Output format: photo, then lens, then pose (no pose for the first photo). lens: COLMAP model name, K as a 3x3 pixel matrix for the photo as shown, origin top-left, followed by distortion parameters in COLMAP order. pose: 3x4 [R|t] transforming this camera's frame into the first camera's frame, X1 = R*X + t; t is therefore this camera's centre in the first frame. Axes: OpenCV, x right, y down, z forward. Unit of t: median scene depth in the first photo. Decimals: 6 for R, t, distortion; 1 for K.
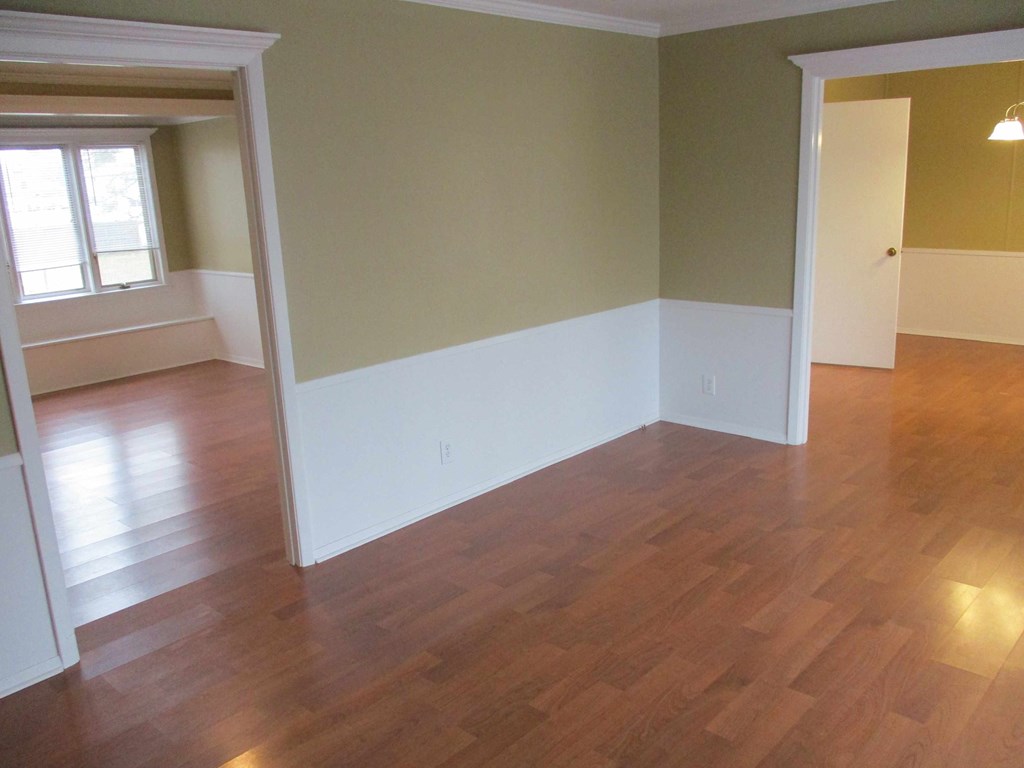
lens RADIAL K [[855.1, 0, 526.6], [0, 855.1, 382.0], [0, 0, 1]] dist [-0.034620, 0.020906]
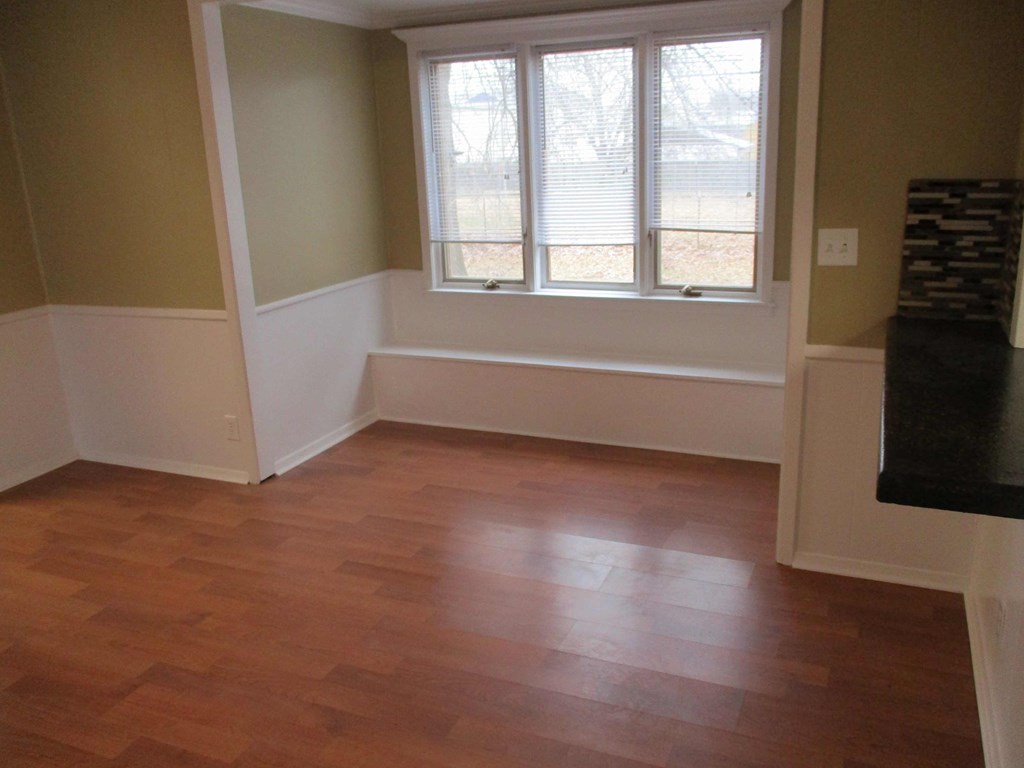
lens RADIAL K [[855.1, 0, 526.6], [0, 855.1, 382.0], [0, 0, 1]] dist [-0.034620, 0.020906]
pose [[0.337039, 0.289492, -0.895879, 0.017293], [-0.207323, 0.951017, 0.229312, -0.165994], [0.918380, 0.108449, 0.380548, 0.697902]]
